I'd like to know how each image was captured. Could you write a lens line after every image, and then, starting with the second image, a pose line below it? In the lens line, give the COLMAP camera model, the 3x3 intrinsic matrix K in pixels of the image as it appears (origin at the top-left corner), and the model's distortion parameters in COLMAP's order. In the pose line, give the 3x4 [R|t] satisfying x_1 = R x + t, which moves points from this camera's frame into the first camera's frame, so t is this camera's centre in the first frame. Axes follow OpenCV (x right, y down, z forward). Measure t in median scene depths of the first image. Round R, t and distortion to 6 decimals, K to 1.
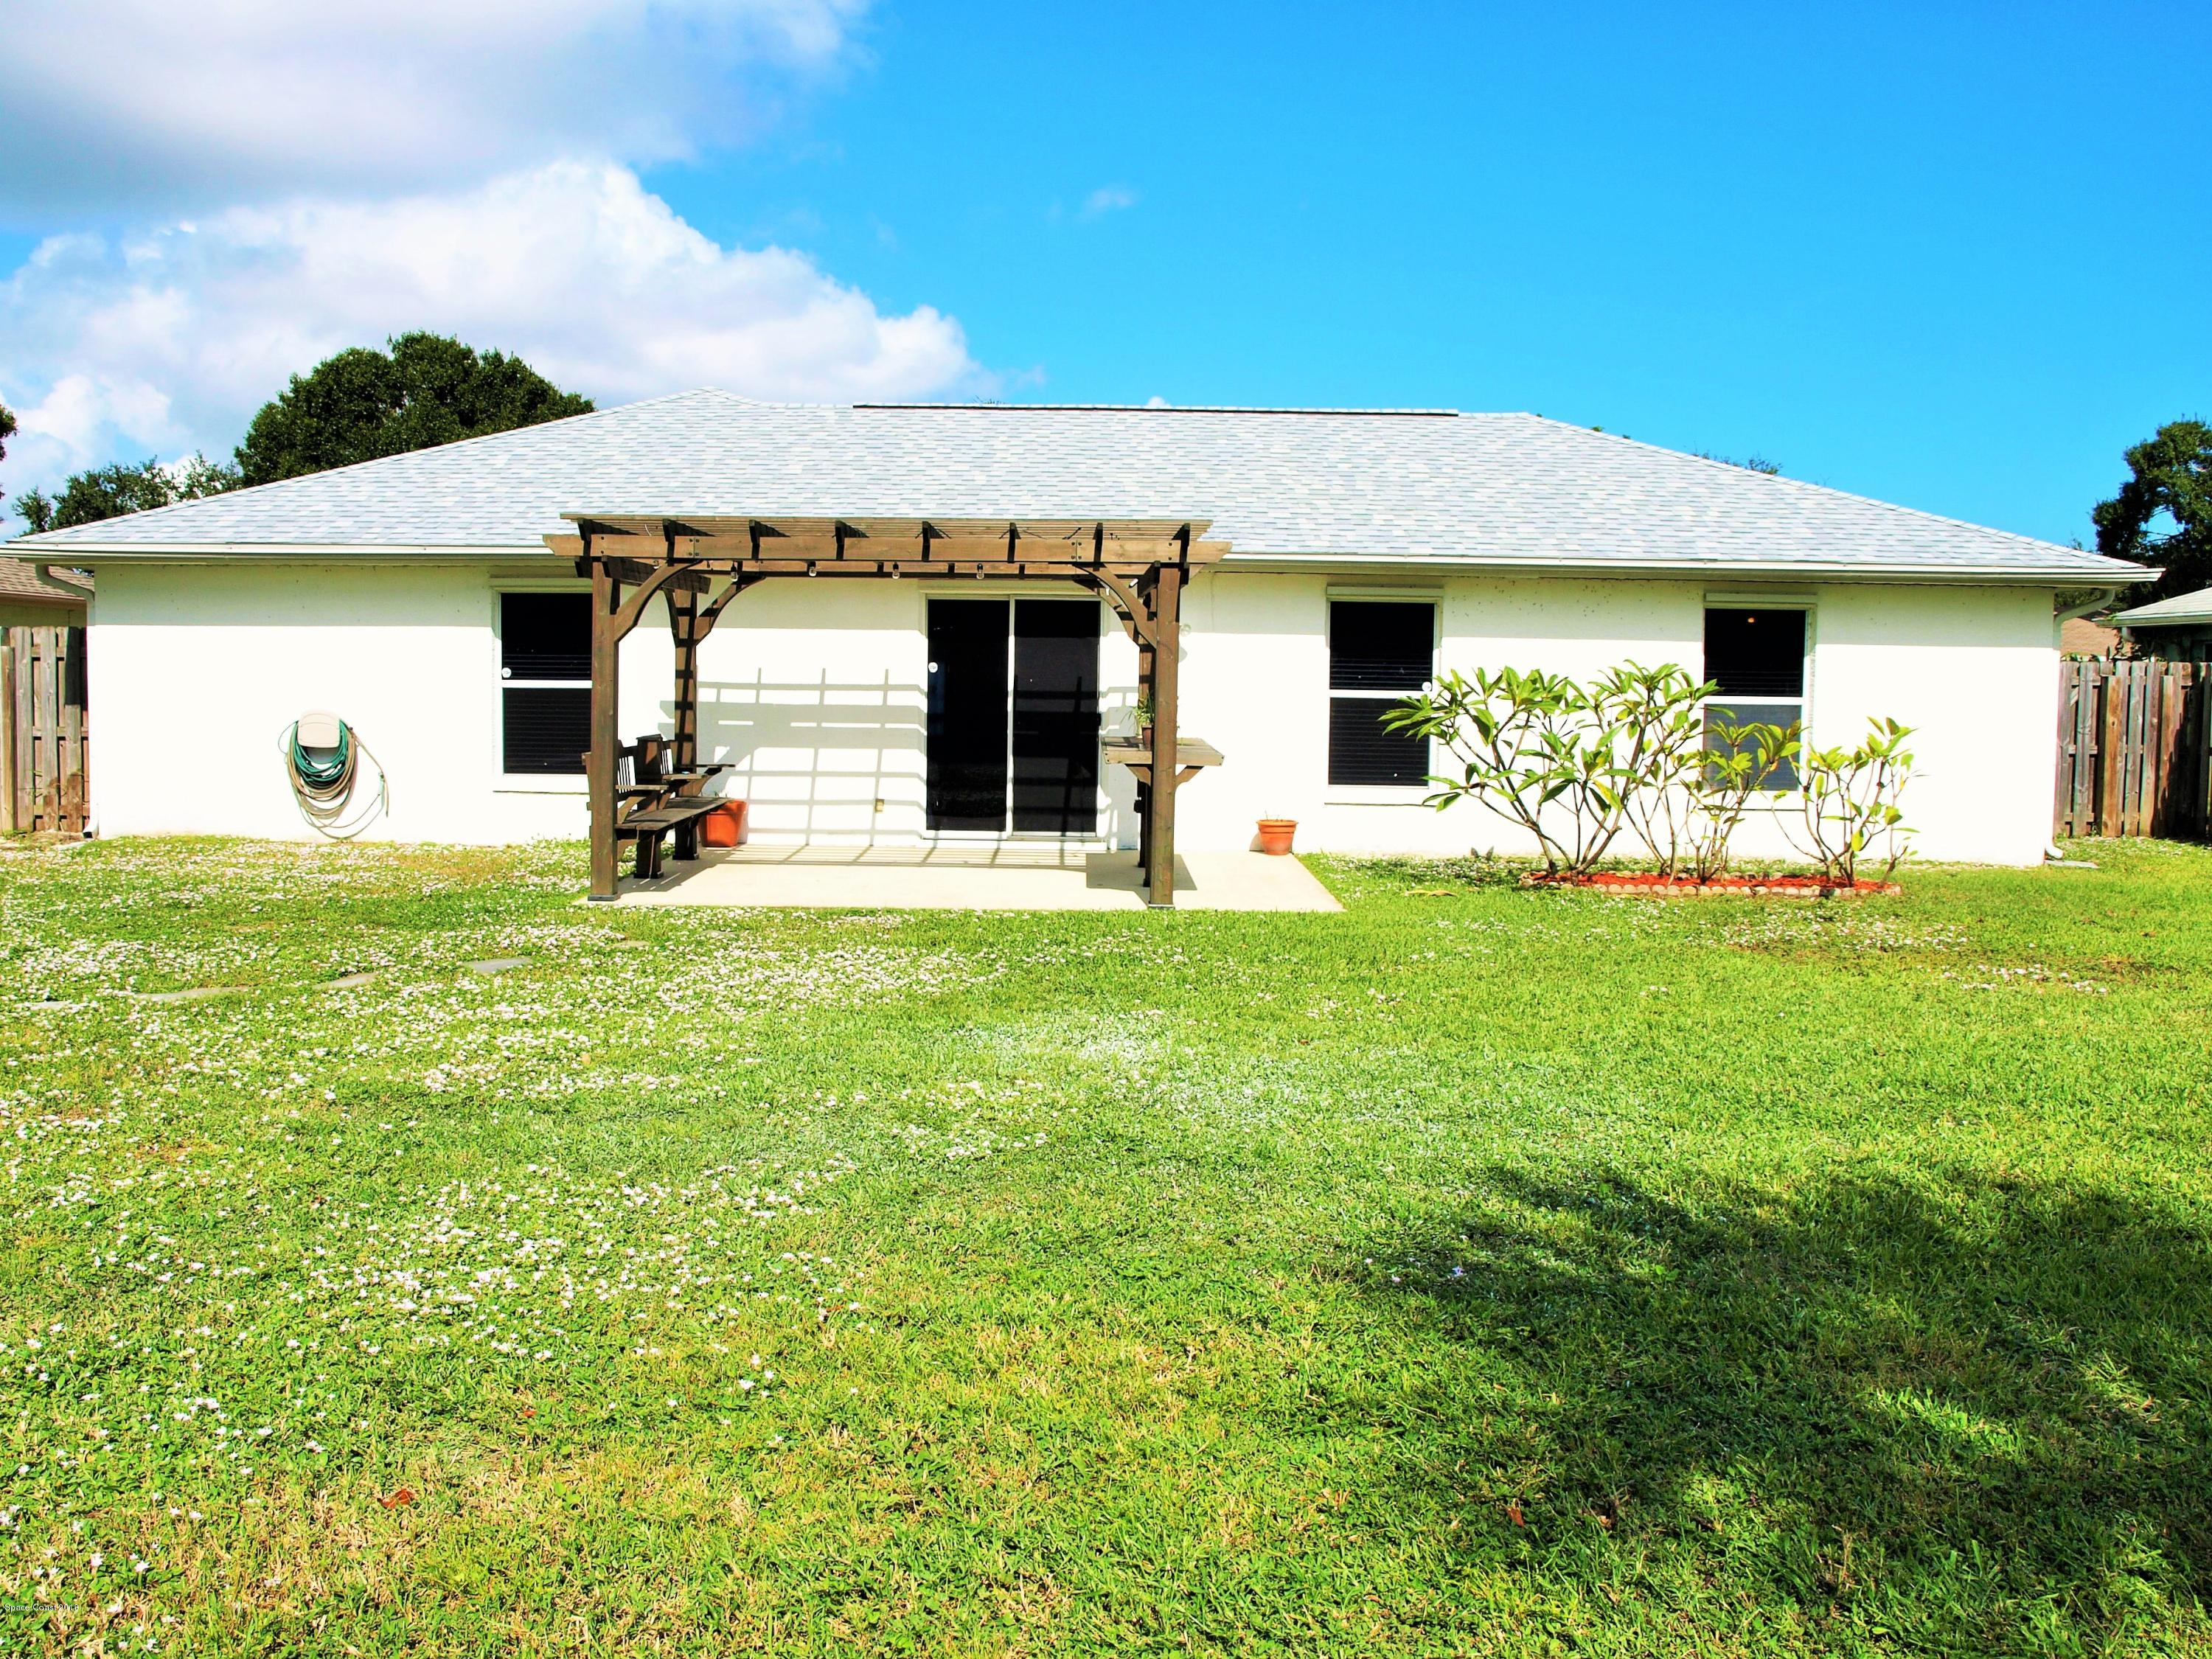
lens RADIAL K [[1792.7, 0, 1077.3], [0, 1792.7, 814.4], [0, 0, 1]] dist [-0.108826, 0.068570]
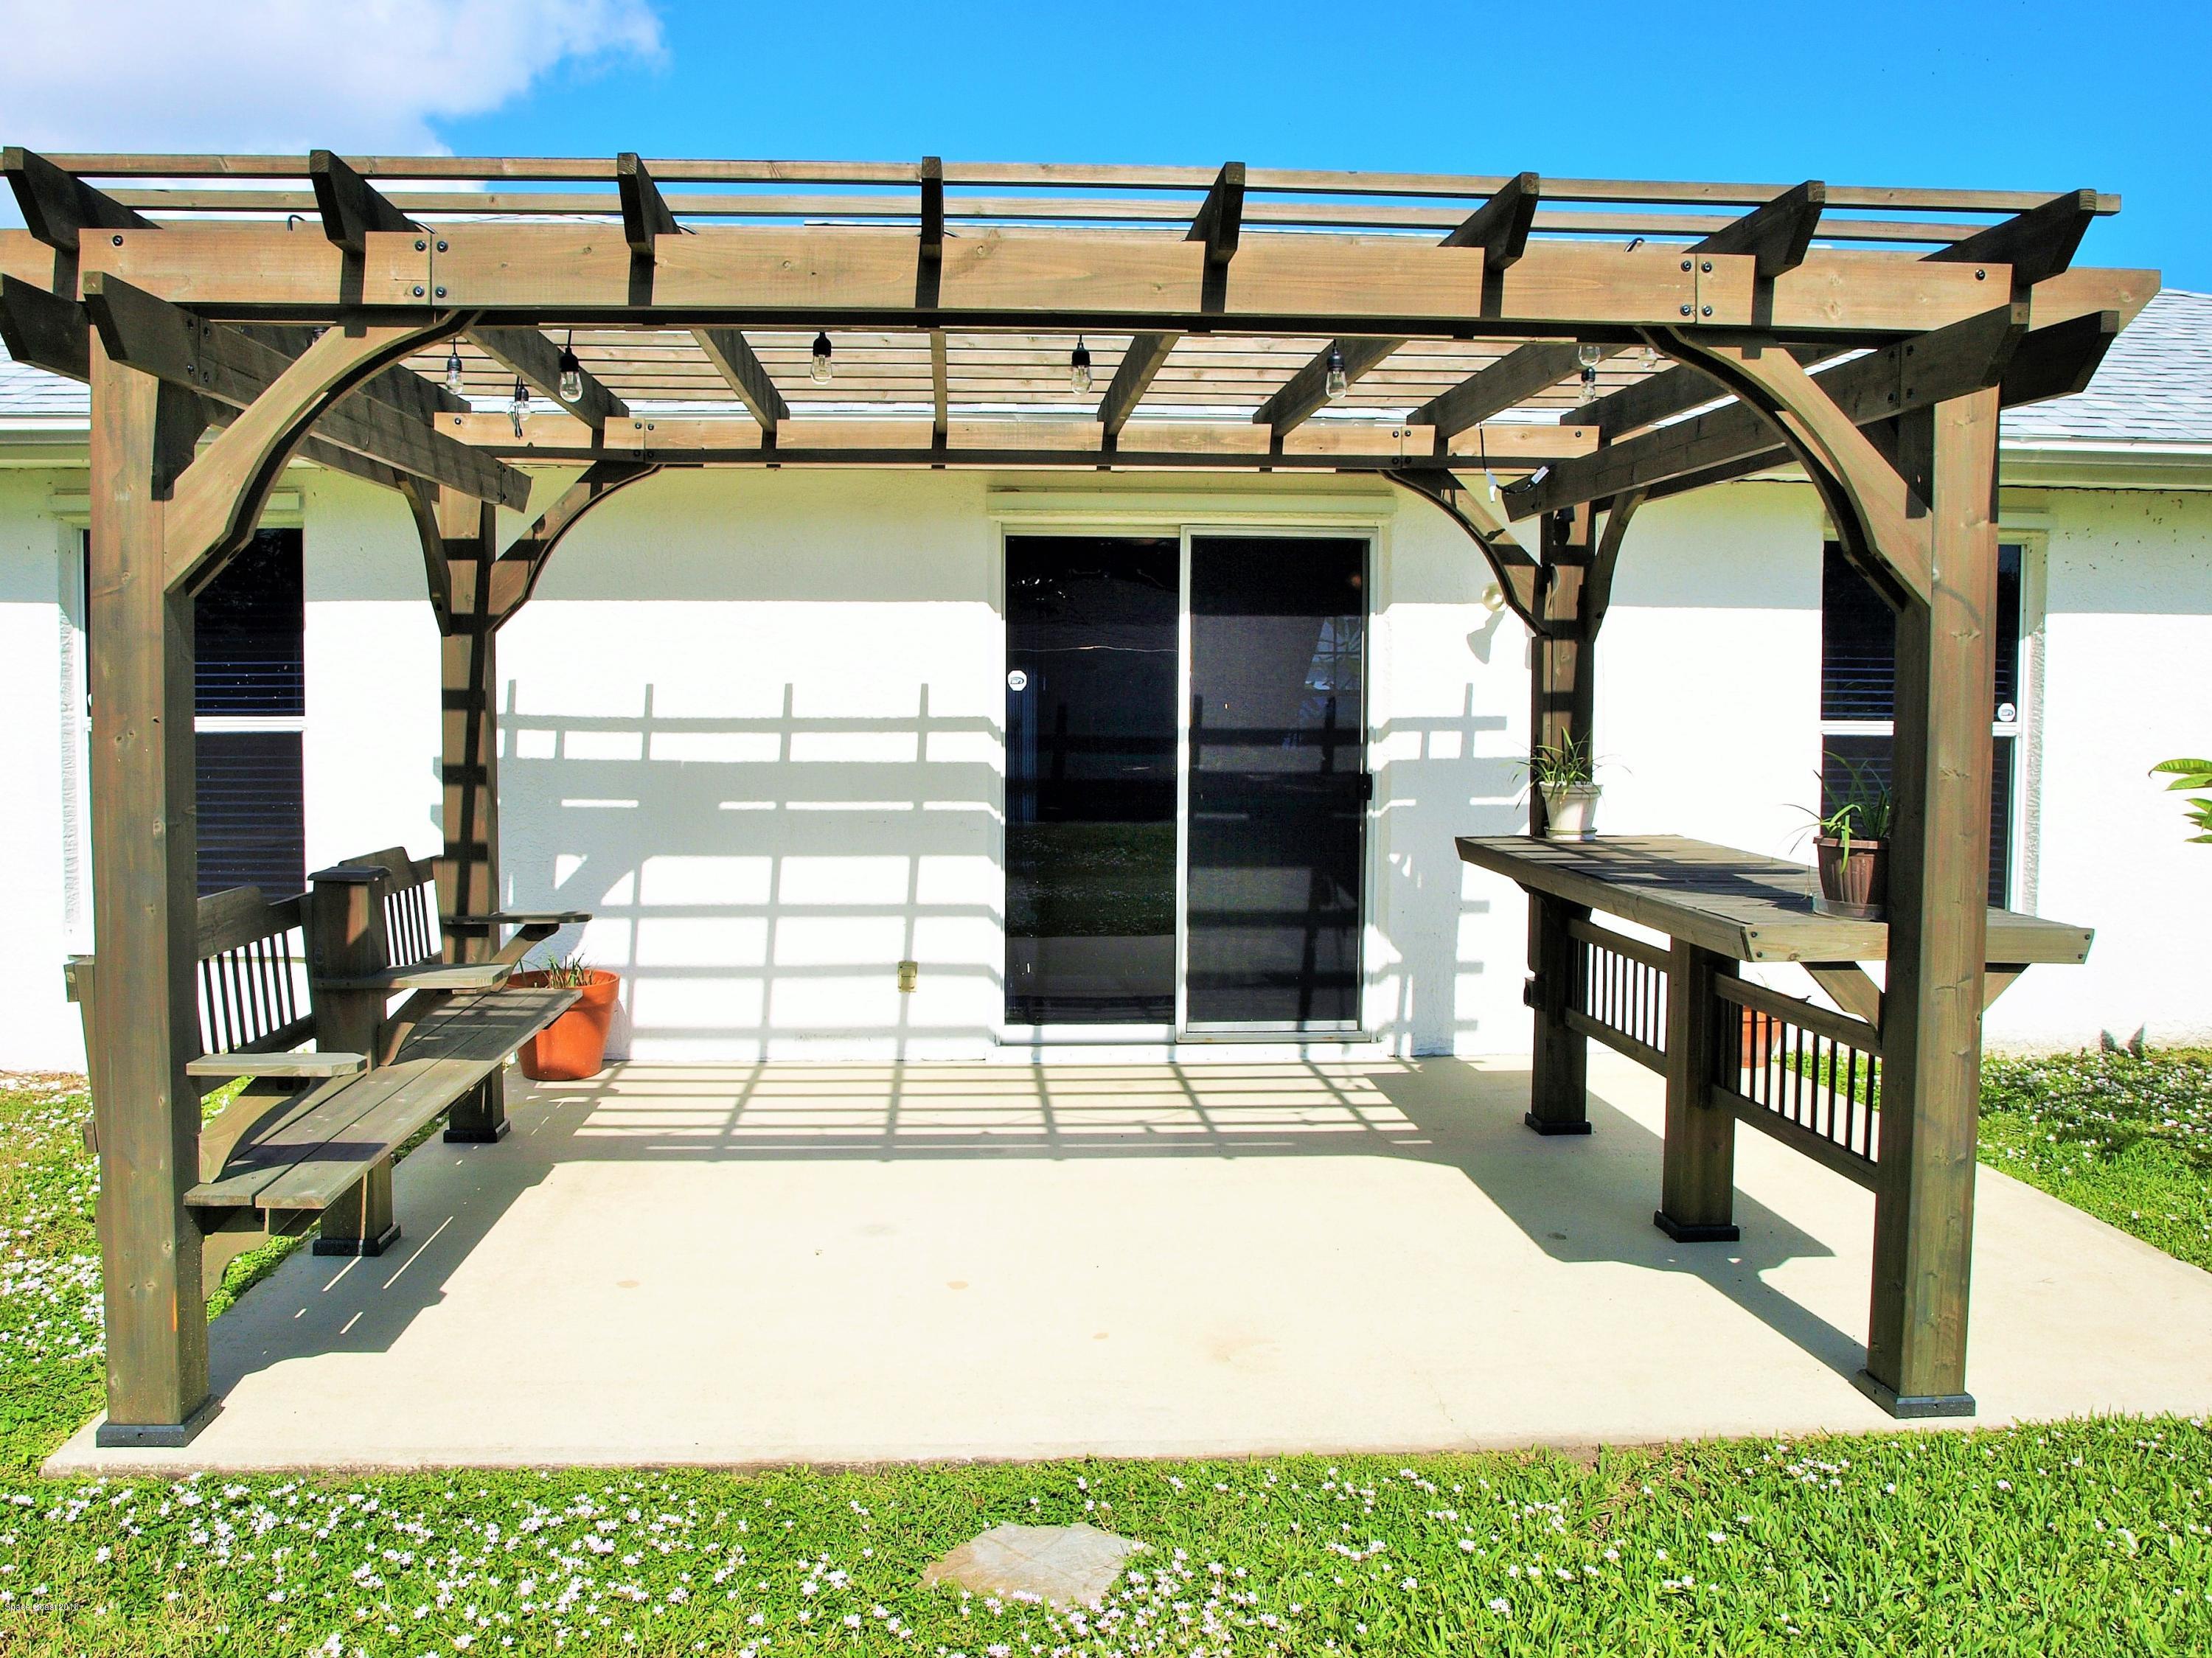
lens RADIAL K [[1784.5, 0, 1080.9], [0, 1784.5, 831.0], [0, 0, 1]] dist [-0.077910, 0.068135]
pose [[0.997784, -0.015038, 0.064808, -0.096282], [0.015183, 0.999883, -0.001744, -0.041499], [-0.064774, 0.002725, 0.997896, 0.531128]]
